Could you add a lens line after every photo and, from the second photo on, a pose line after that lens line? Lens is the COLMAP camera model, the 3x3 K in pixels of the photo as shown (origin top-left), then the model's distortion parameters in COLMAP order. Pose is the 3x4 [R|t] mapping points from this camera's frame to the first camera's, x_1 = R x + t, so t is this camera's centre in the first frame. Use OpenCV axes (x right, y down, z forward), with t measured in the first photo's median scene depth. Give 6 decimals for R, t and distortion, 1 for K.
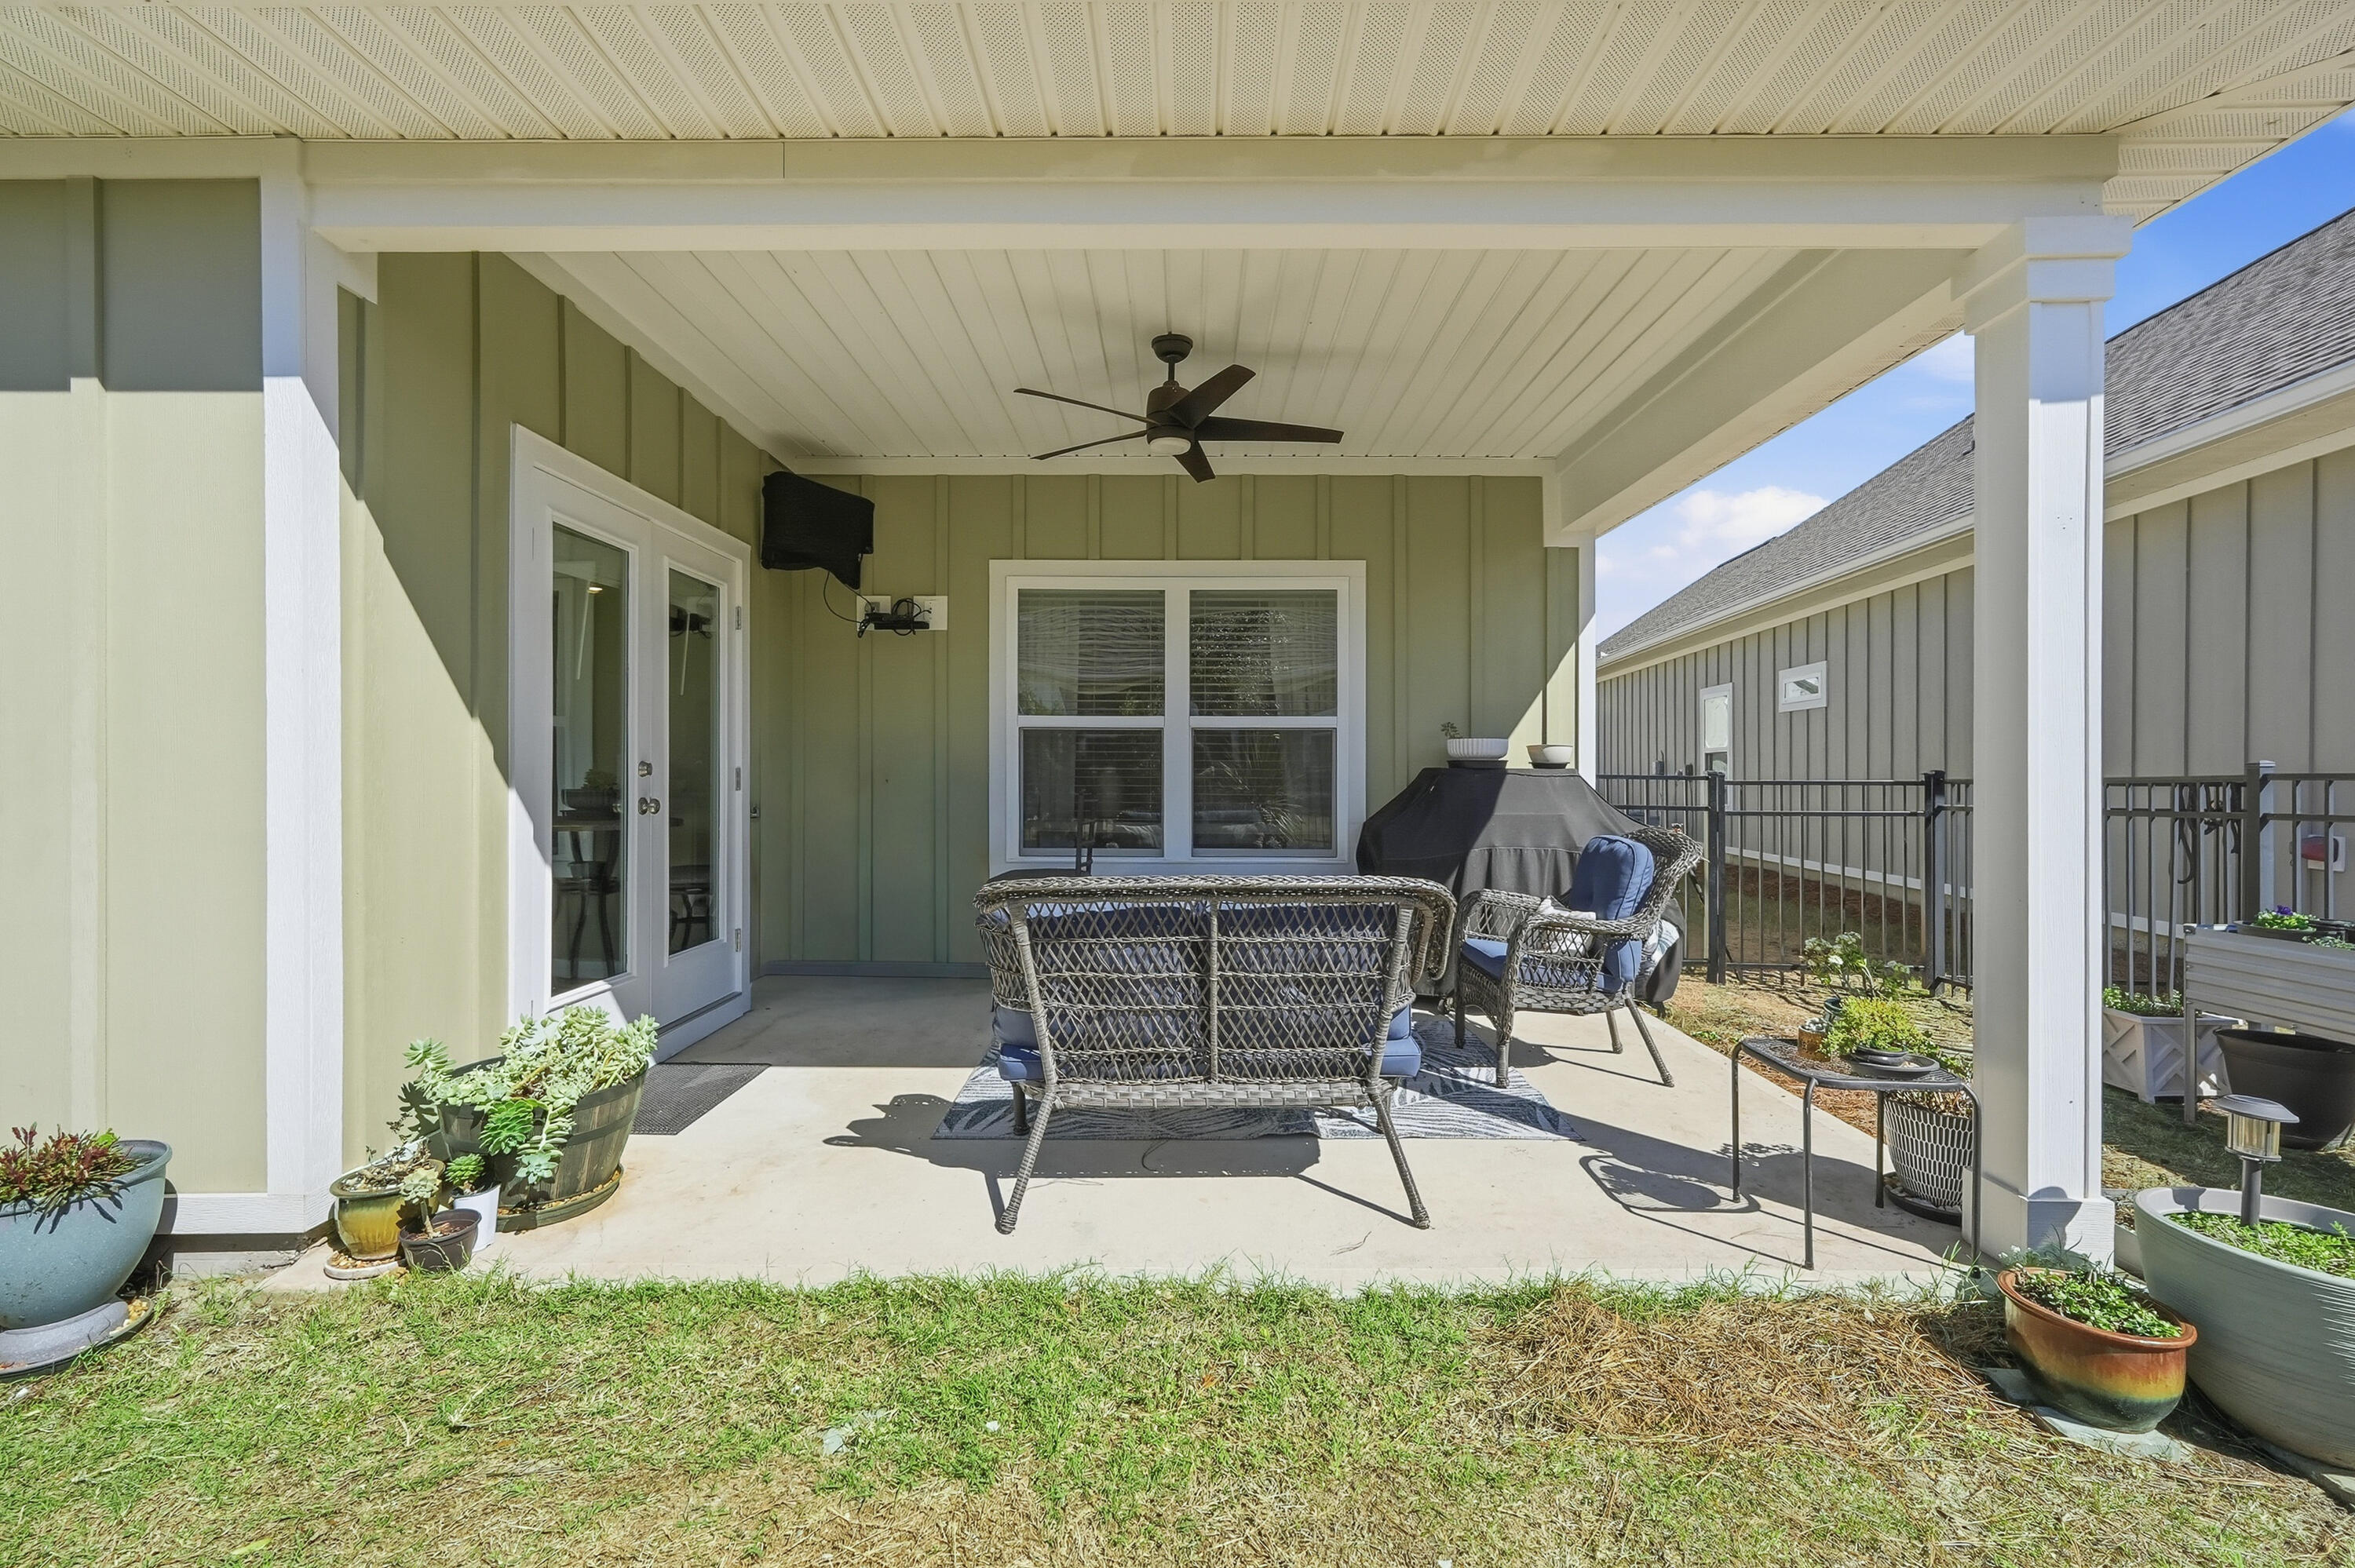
lens RADIAL K [[1013.6, 0, 1173.6], [0, 1013.6, 773.9], [0, 0, 1]] dist [0.001541, -0.001089]
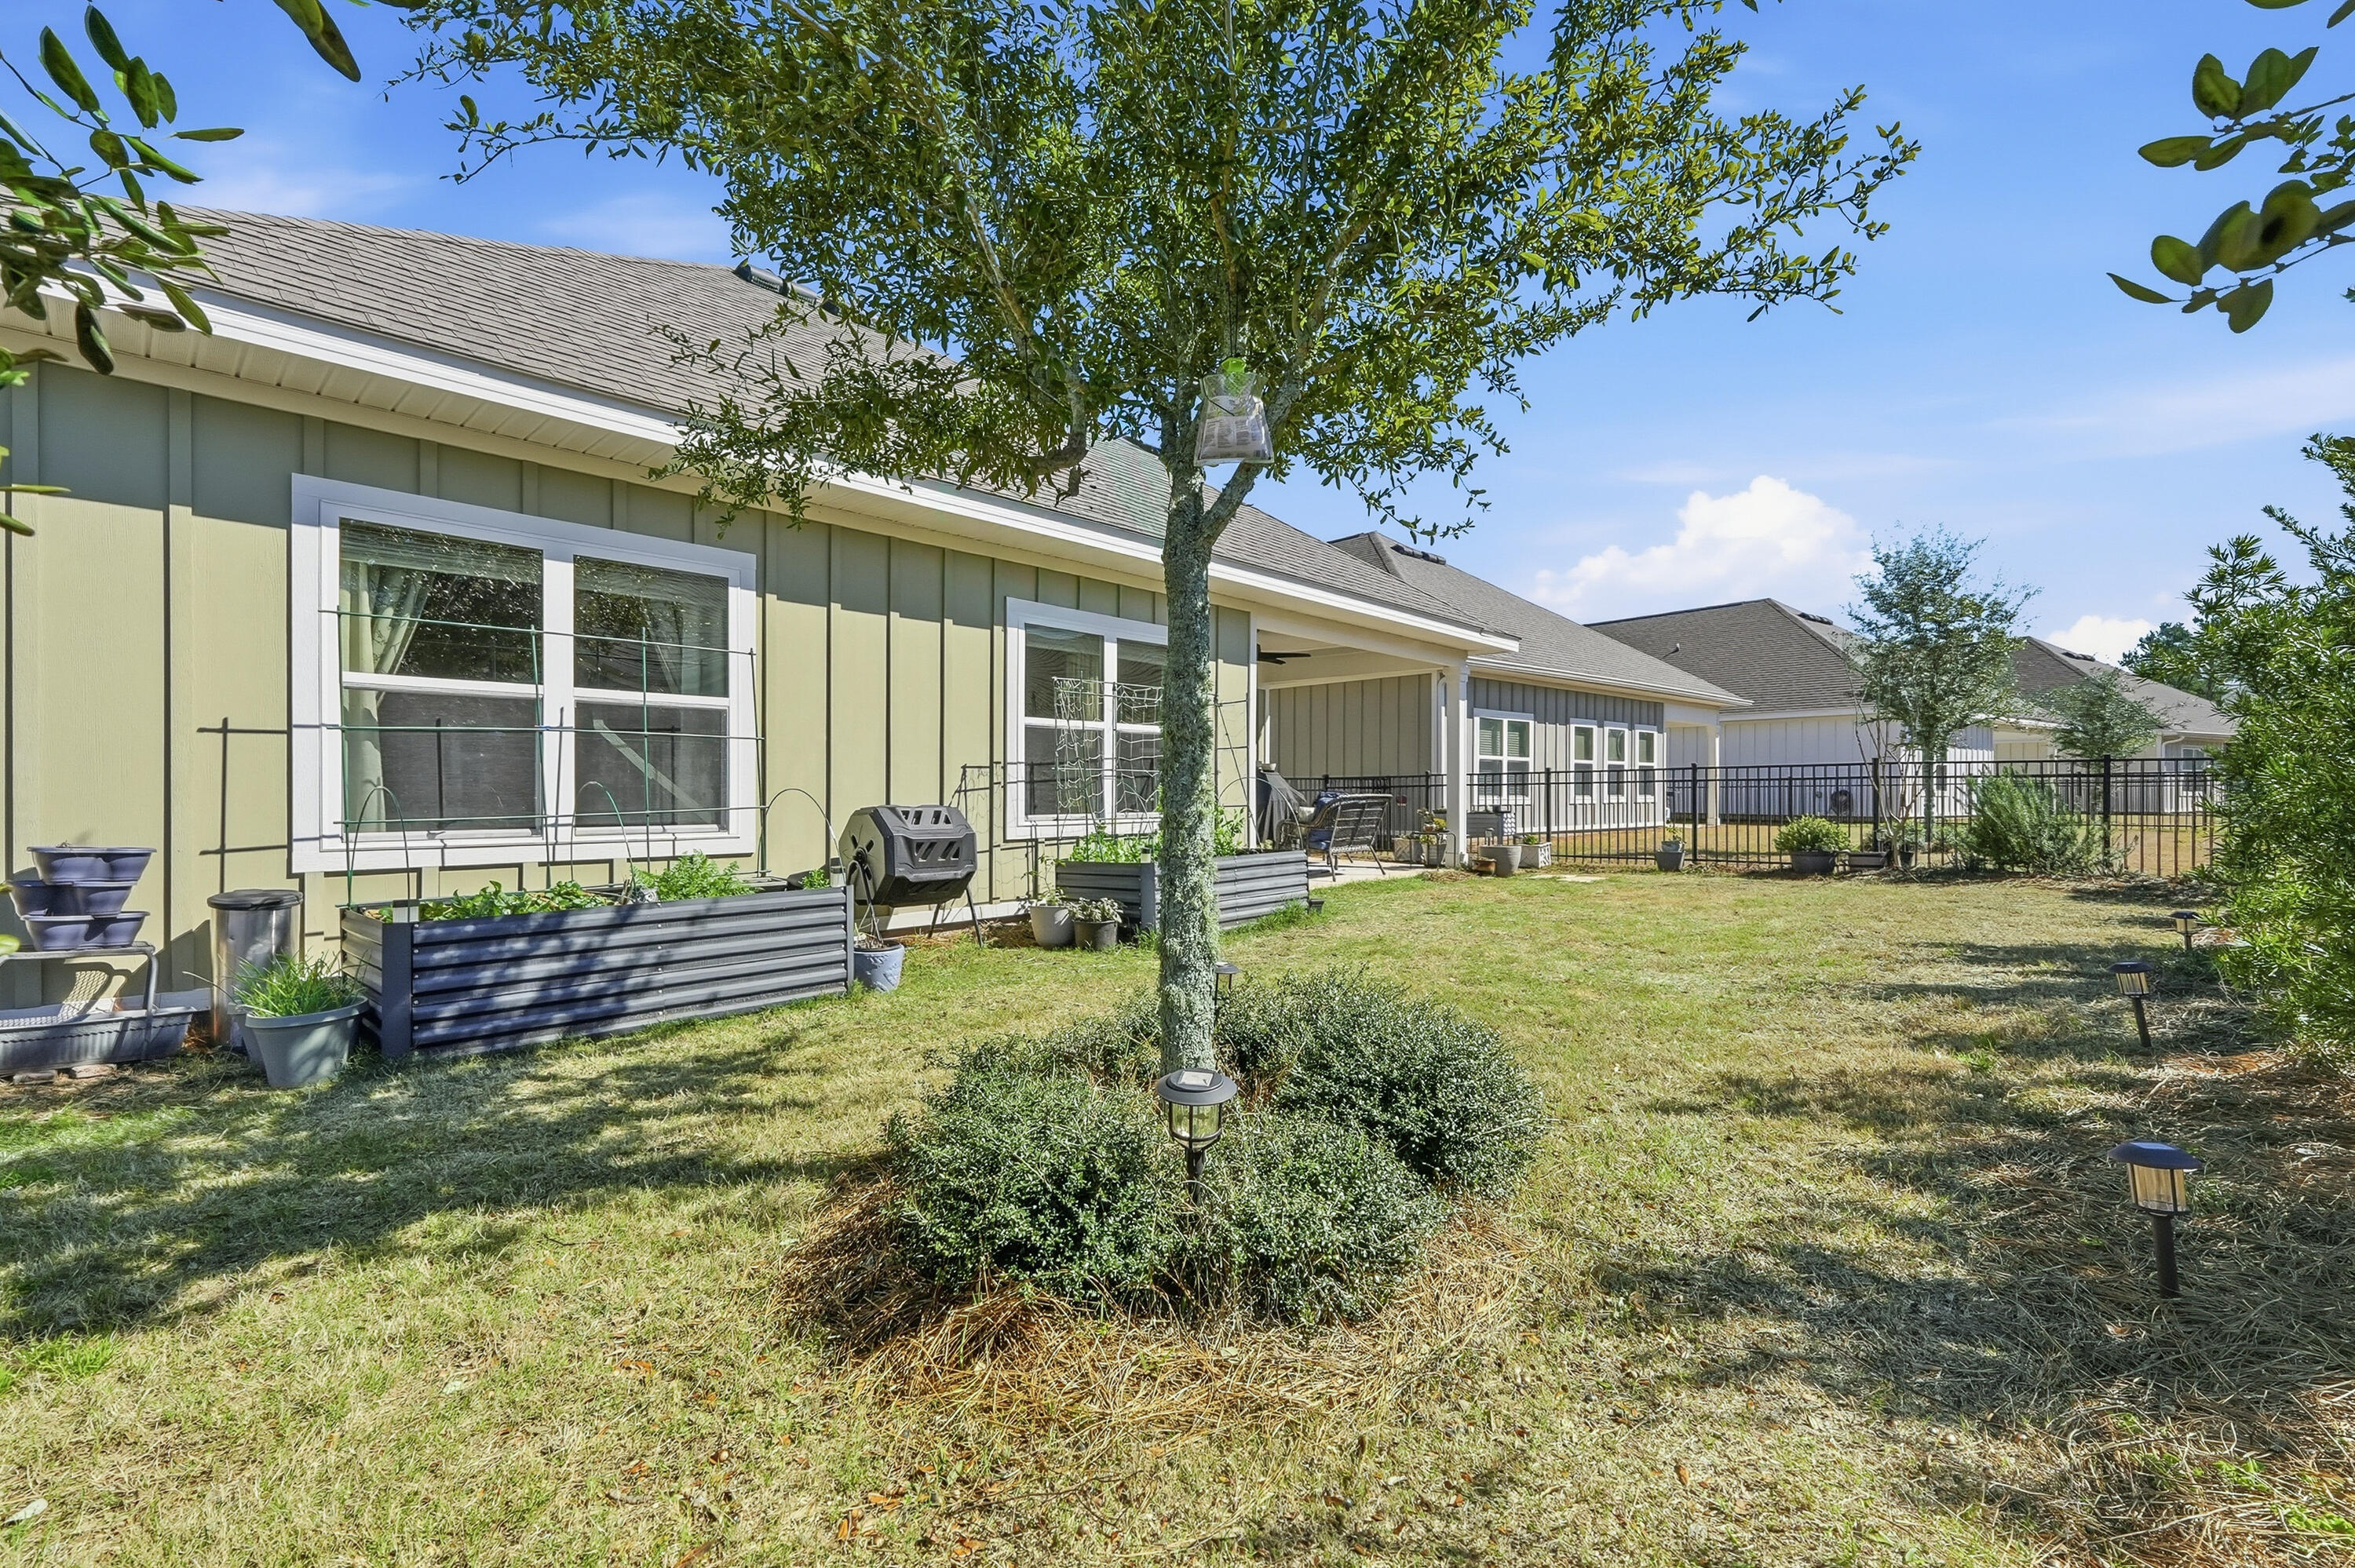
lens RADIAL K [[1013.6, 0, 1187.2], [0, 1013.6, 774.3], [0, 0, 1]] dist [0.001541, -0.001089]
pose [[0.643484, 0.009504, 0.765400, -3.864030], [-0.025702, 0.999627, 0.009196, 0.006104], [-0.765028, -0.025590, 0.643489, -0.858258]]
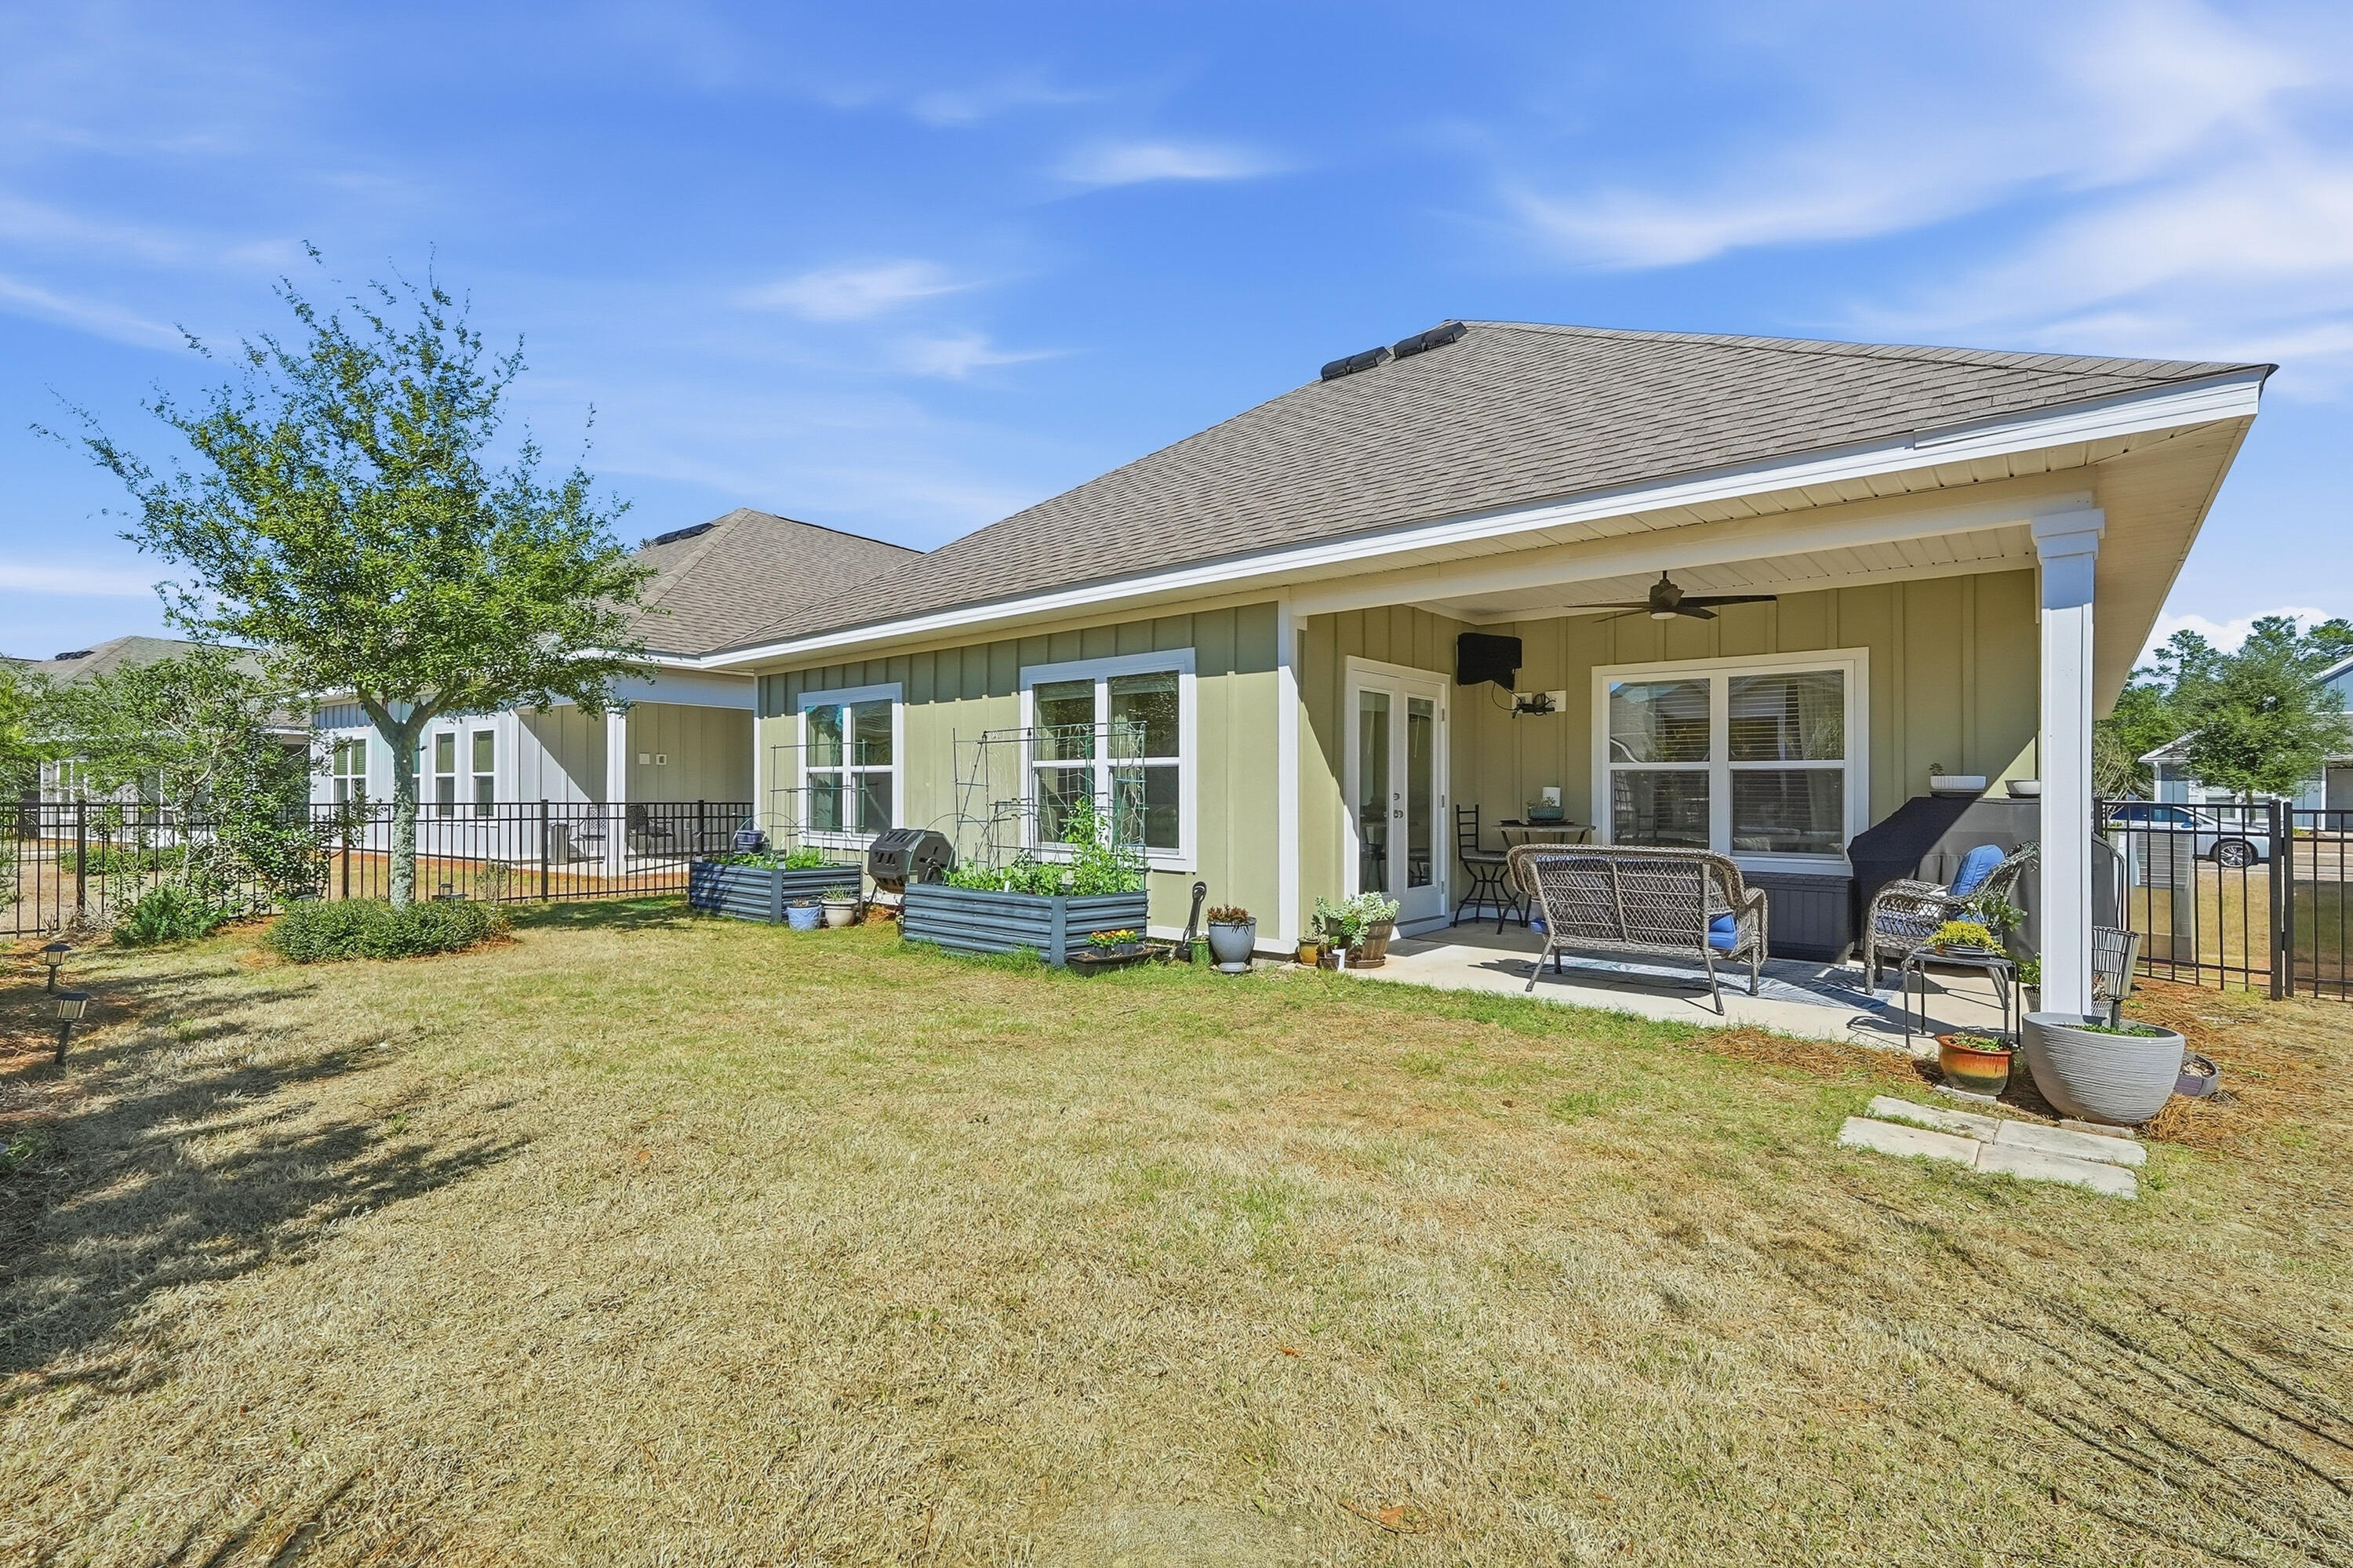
lens RADIAL K [[1012.9, 0, 1178.6], [0, 1012.9, 786.8], [0, 0, 1]] dist [0.001541, -0.001089]
pose [[0.760161, -0.001585, -0.649733, 0.546190], [-0.003786, 0.999969, -0.006869, -0.009620], [0.649723, 0.007681, 0.760132, -0.974291]]
